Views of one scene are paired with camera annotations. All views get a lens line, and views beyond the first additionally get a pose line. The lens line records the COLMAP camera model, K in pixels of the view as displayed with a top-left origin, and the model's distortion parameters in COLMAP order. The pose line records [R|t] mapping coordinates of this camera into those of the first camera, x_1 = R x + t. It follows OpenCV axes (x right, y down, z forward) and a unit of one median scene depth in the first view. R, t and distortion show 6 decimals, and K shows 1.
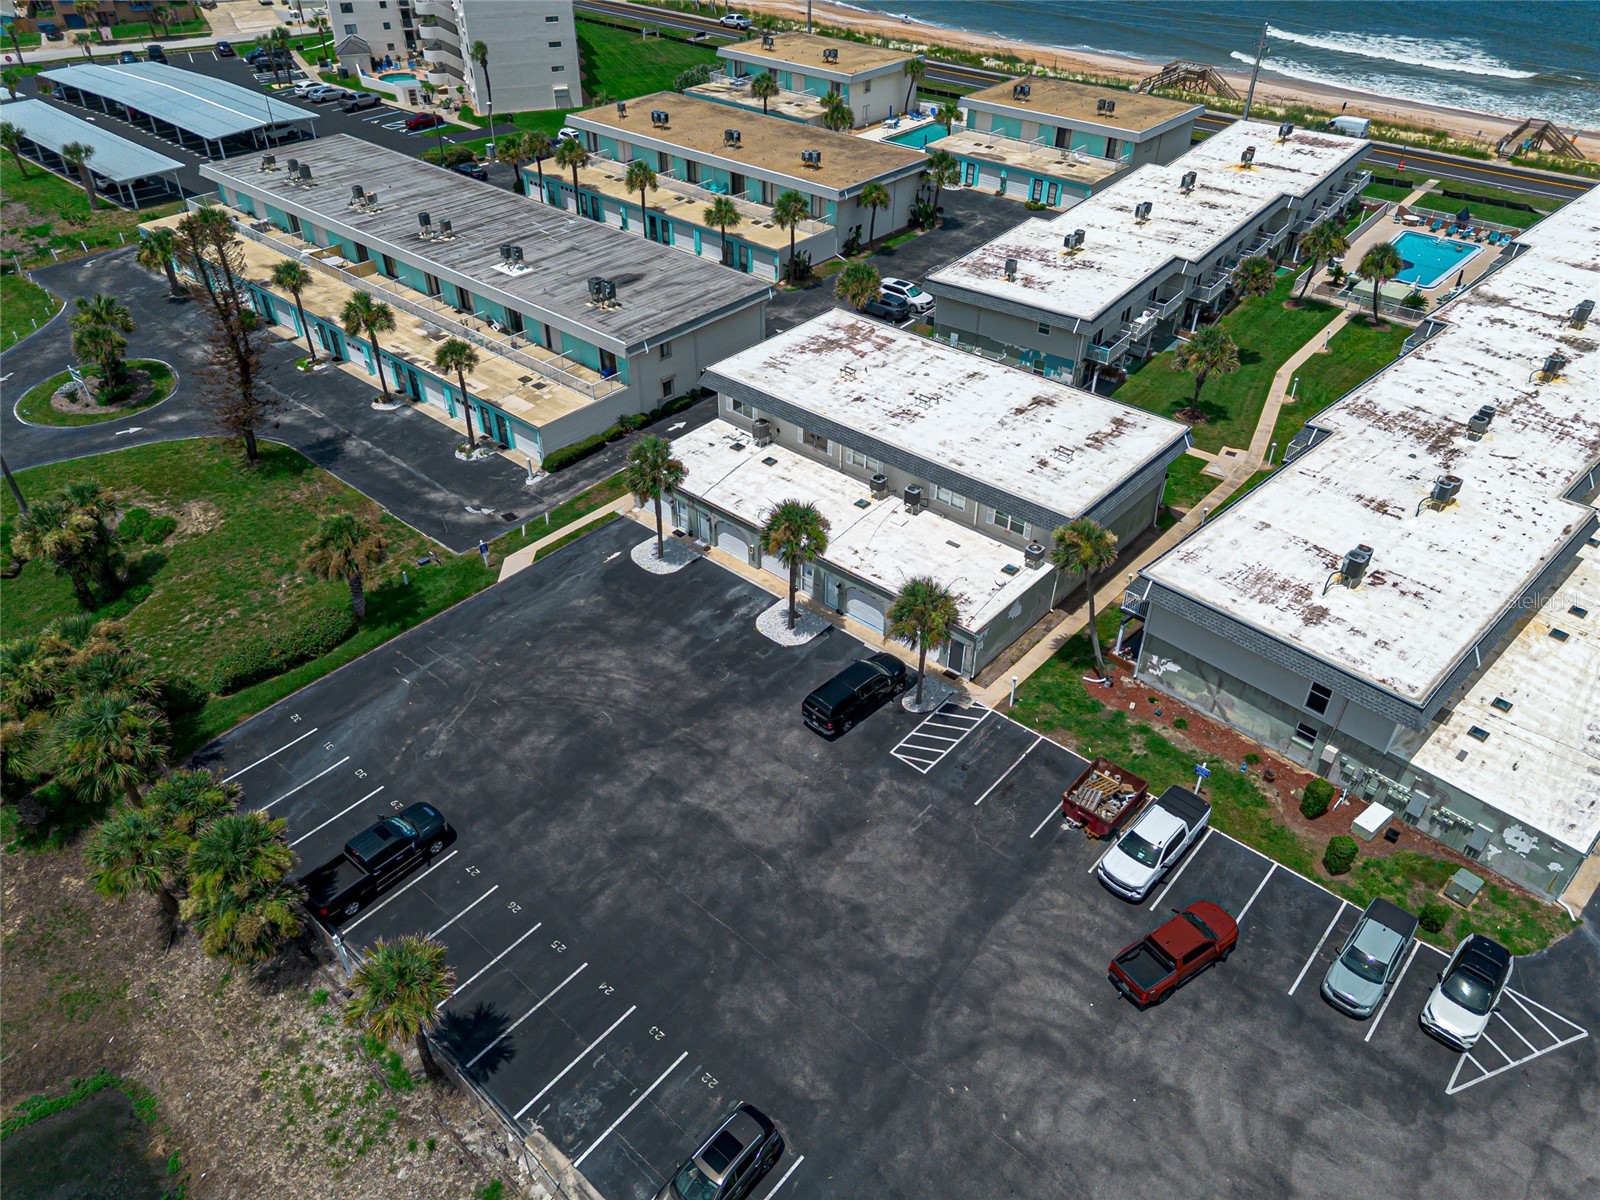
lens RADIAL K [[1126.8, 0, 806.4], [0, 1126.8, 596.6], [0, 0, 1]] dist [0.071380, -0.068532]
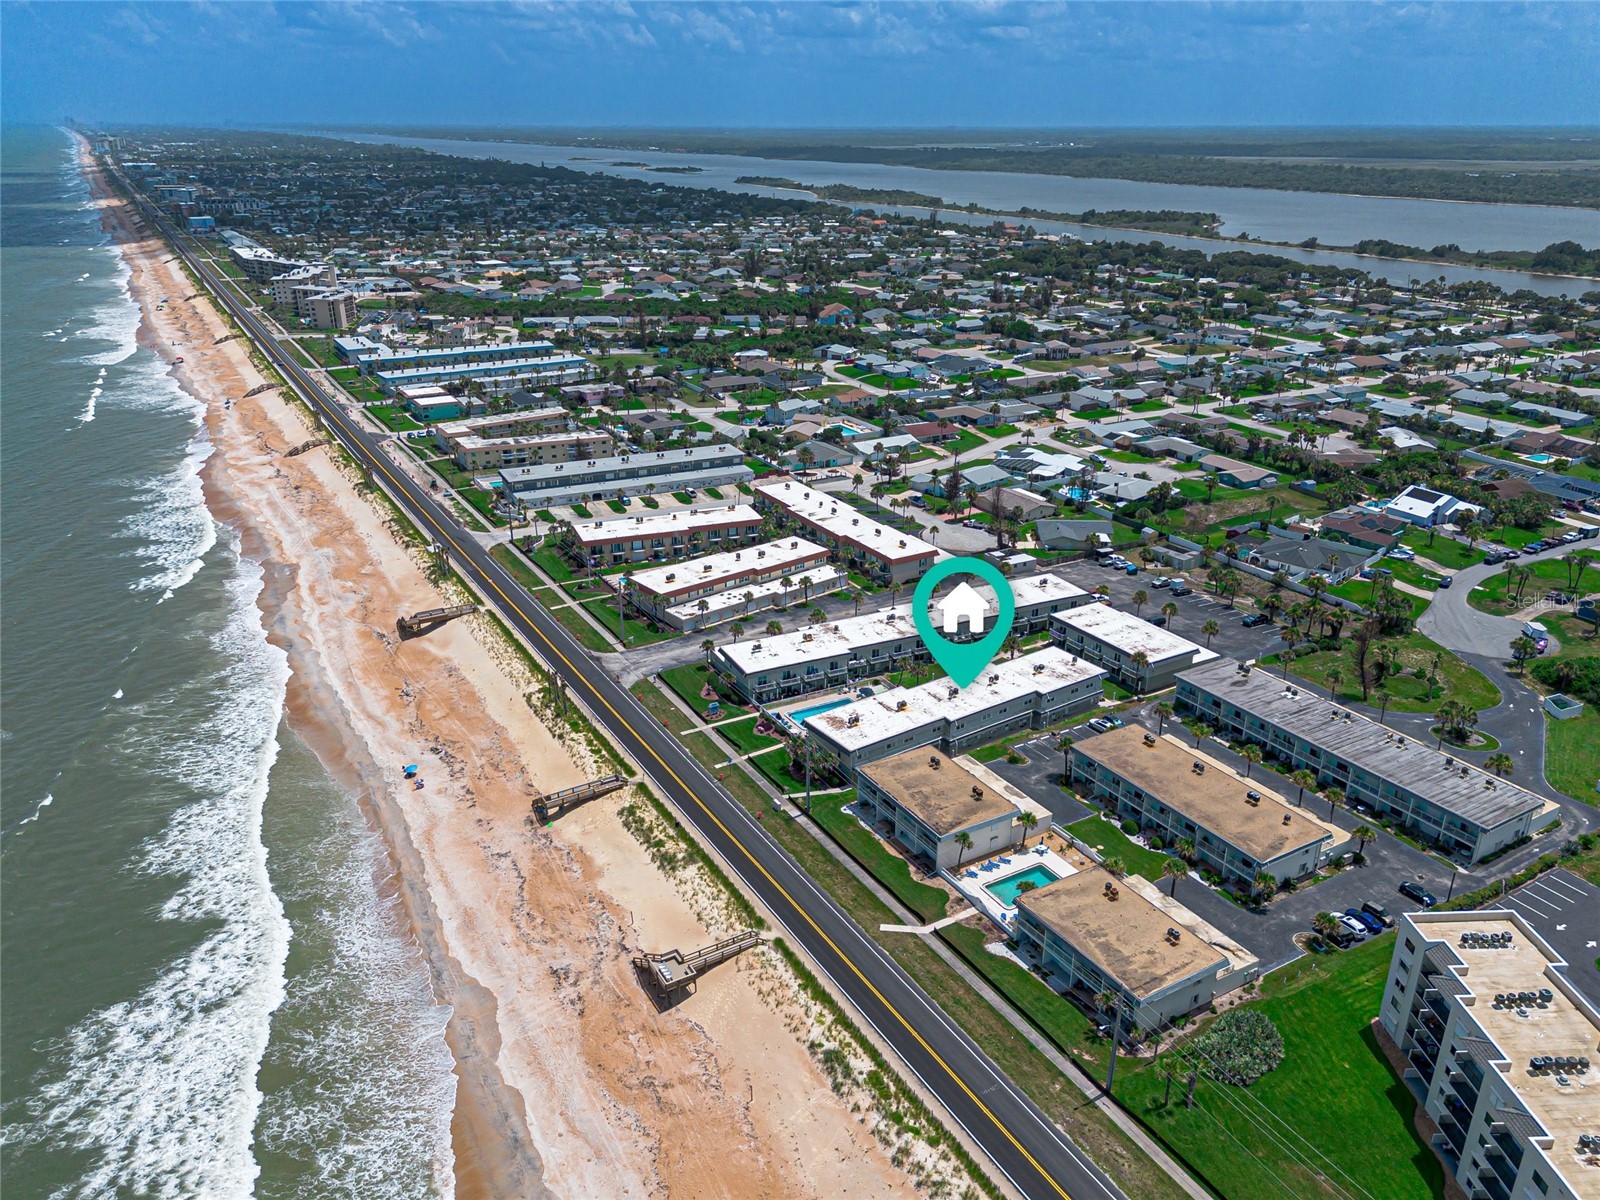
lens RADIAL K [[1155.2, 0, 800.0], [0, 1155.2, 600.0], [0, 0, 1]] dist [0.078542, -0.064342]
pose [[-0.949857, -0.131485, 0.283697, 0.037306], [0.177894, 0.518912, 0.836113, -2.184239], [-0.257150, 0.844655, -0.469501, 1.875870]]
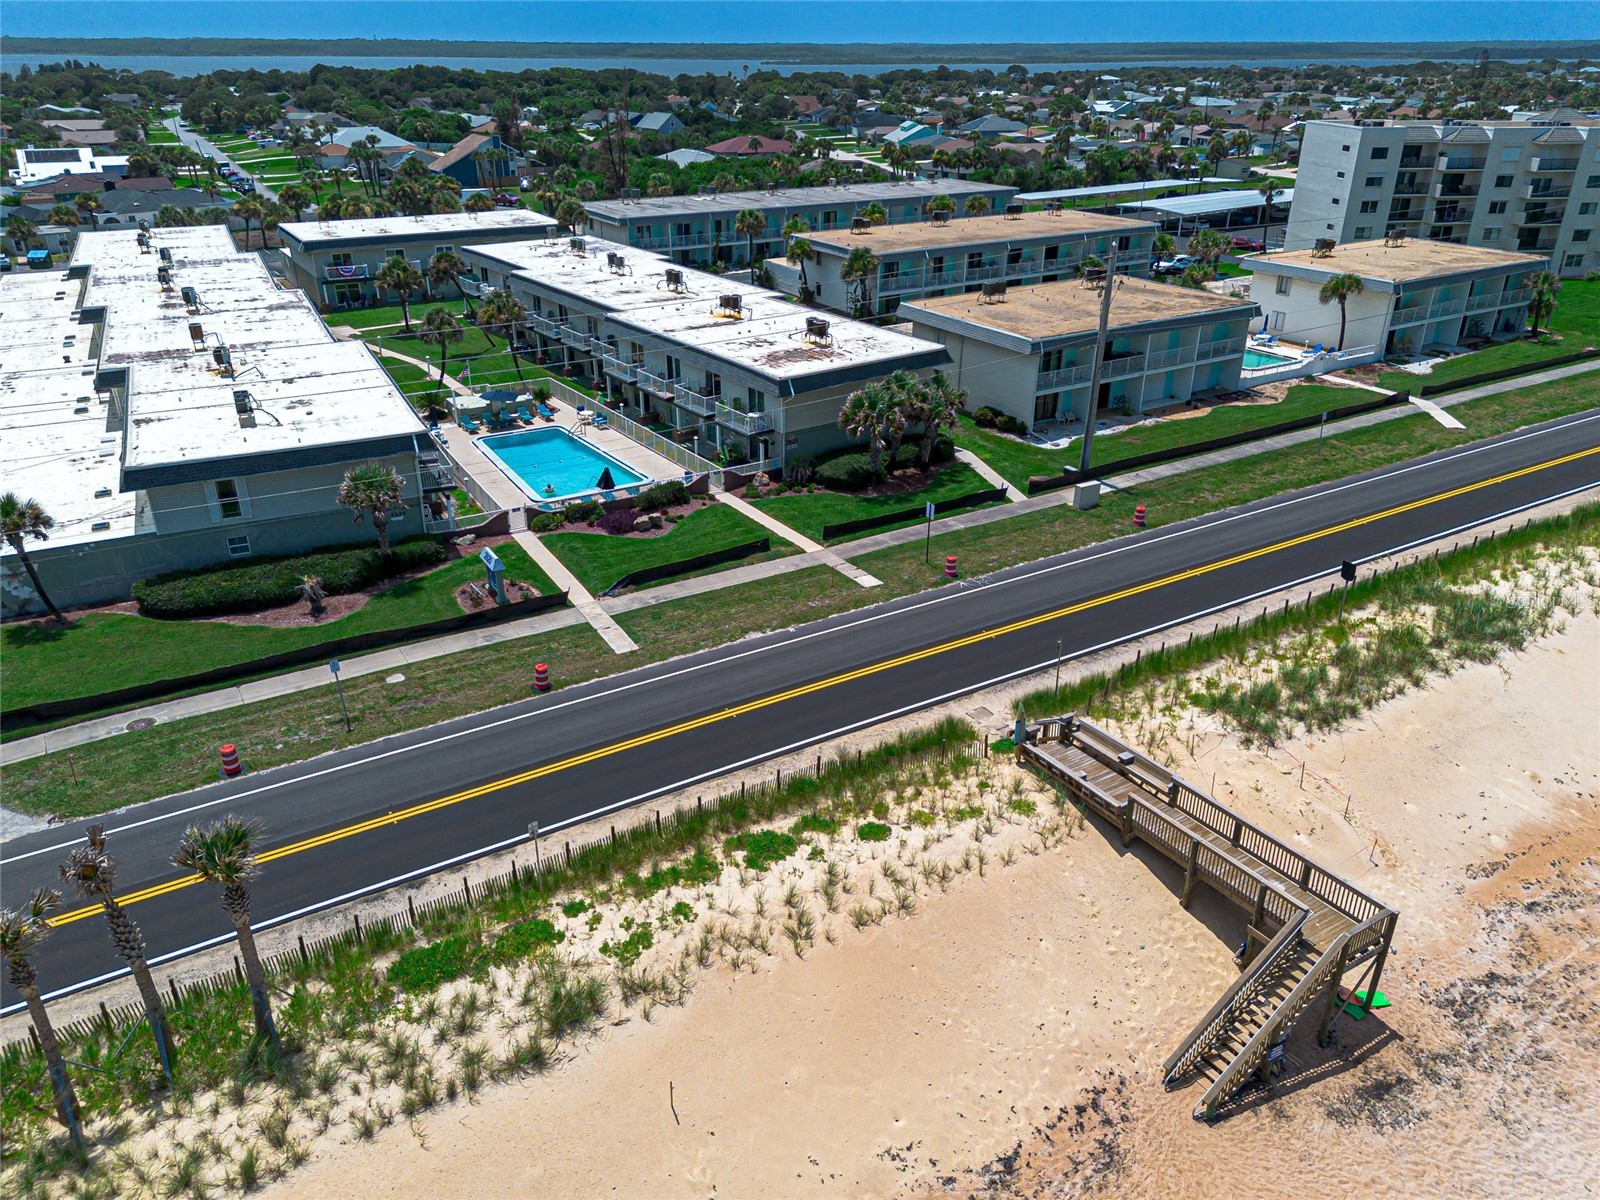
lens RADIAL K [[1155.2, 0, 800.0], [0, 1155.2, 600.0], [0, 0, 1]] dist [0.078542, -0.064342]
pose [[-0.295397, 0.404447, -0.865542, 1.189112], [-0.580243, 0.643787, 0.498855, -0.707724], [0.758985, 0.649585, 0.044505, 1.192932]]
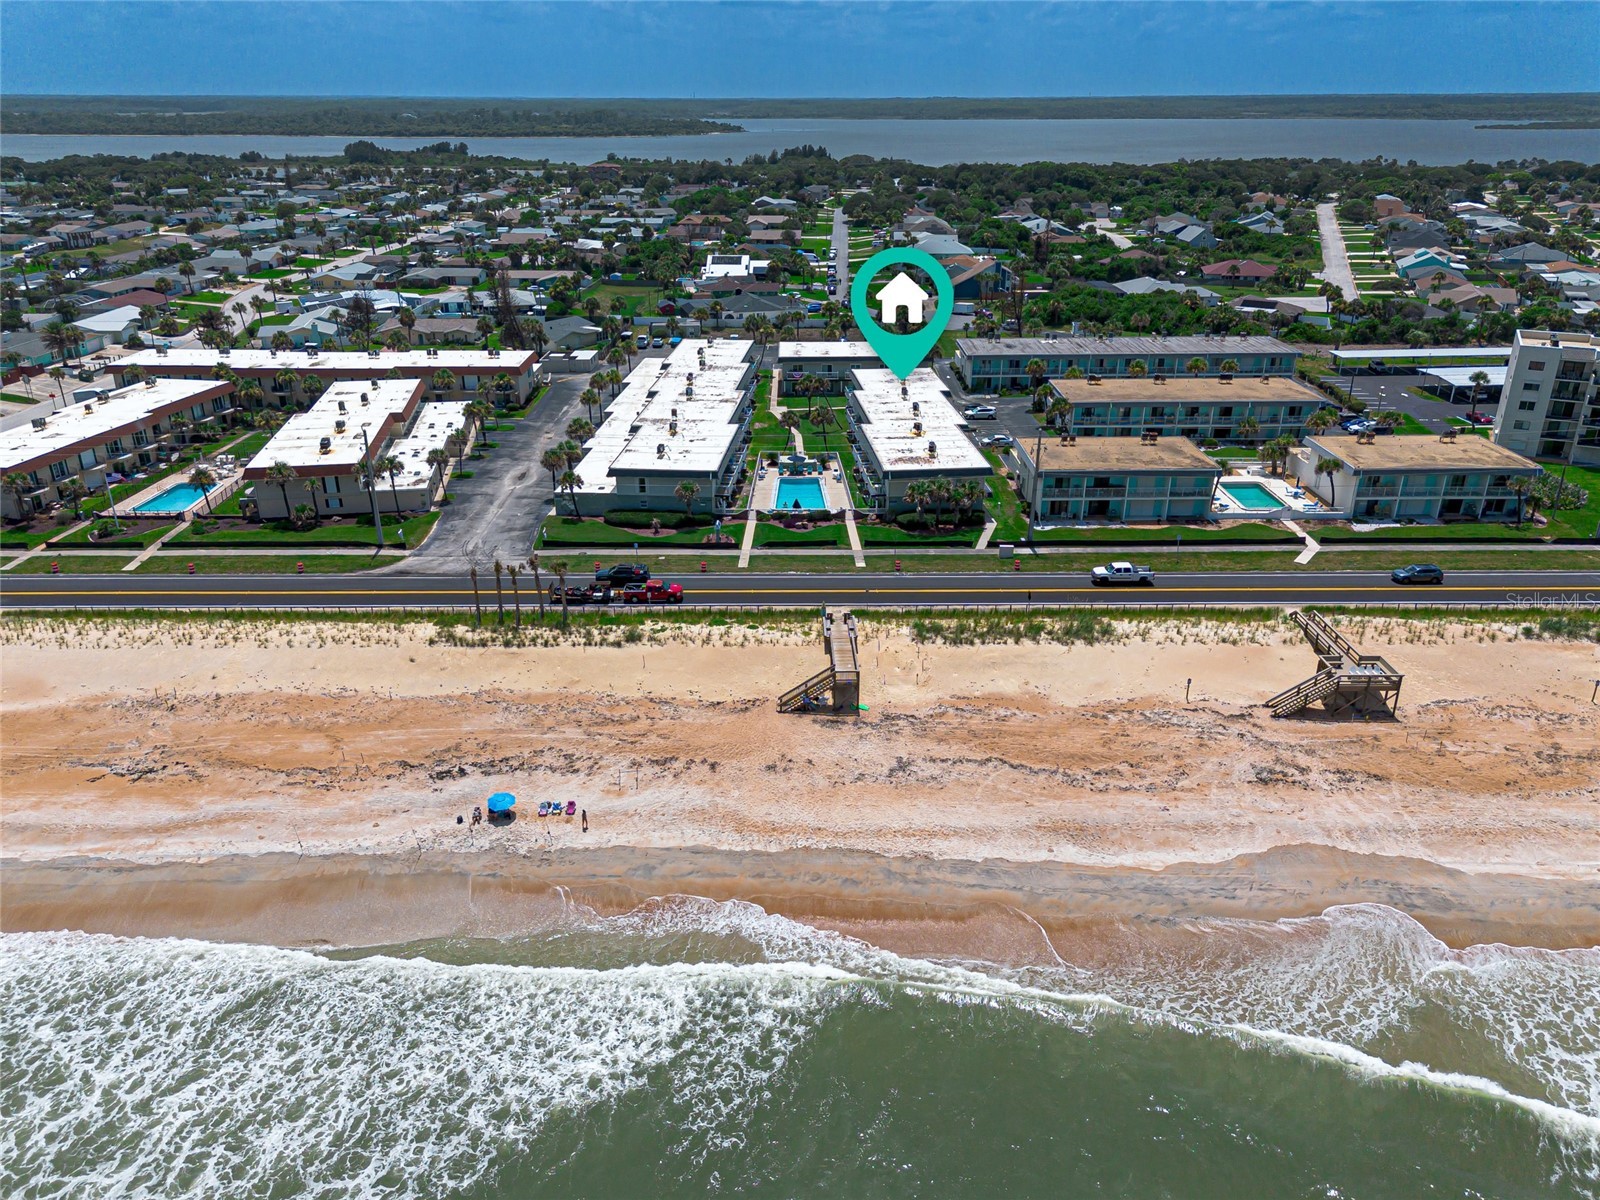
lens RADIAL K [[1155.2, 0, 800.0], [0, 1155.2, 600.0], [0, 0, 1]] dist [0.078542, -0.064342]
pose [[-0.744646, 0.259349, -0.615013, 1.529732], [-0.407156, 0.553631, 0.726441, -1.329161], [0.528892, 0.791347, -0.306664, 1.625302]]
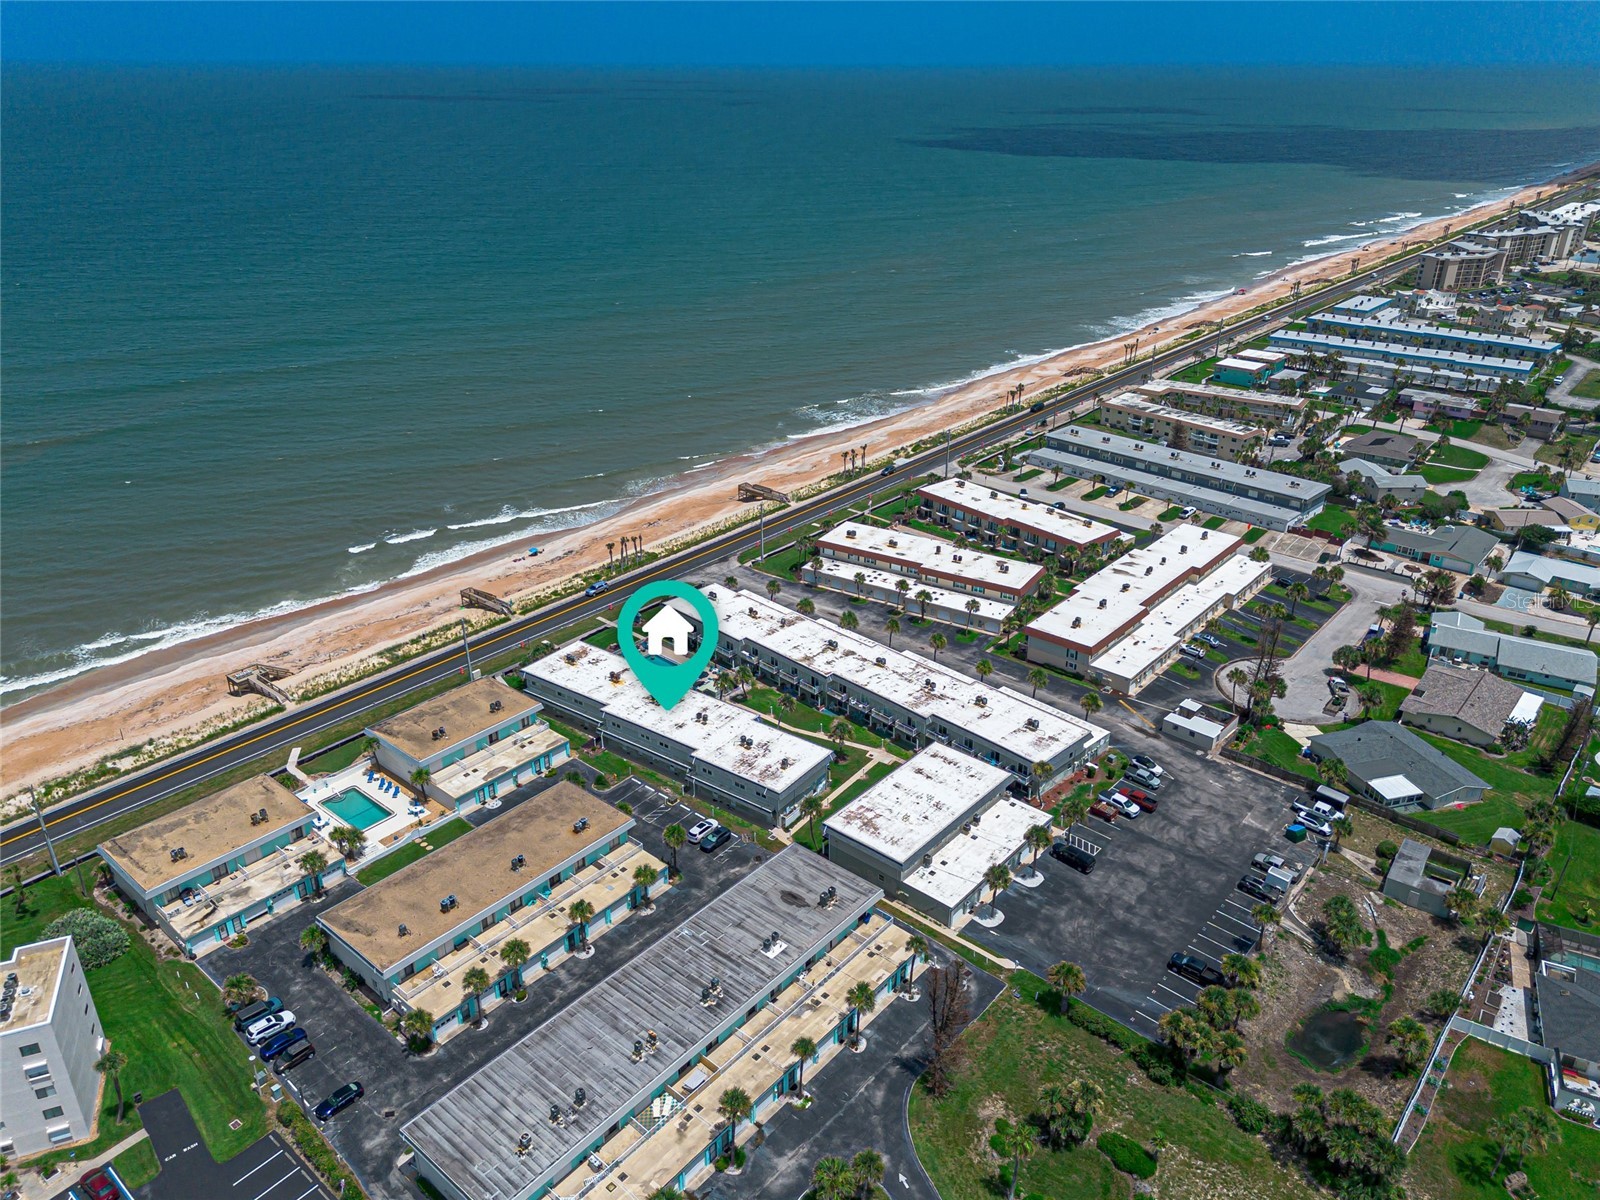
lens RADIAL K [[1155.2, 0, 800.0], [0, 1155.2, 600.0], [0, 0, 1]] dist [0.078542, -0.064342]
pose [[-0.007076, -0.432156, 0.901771, -1.242154], [0.603485, 0.717211, 0.348445, -0.972290], [-0.797343, 0.546671, 0.255725, 0.263559]]
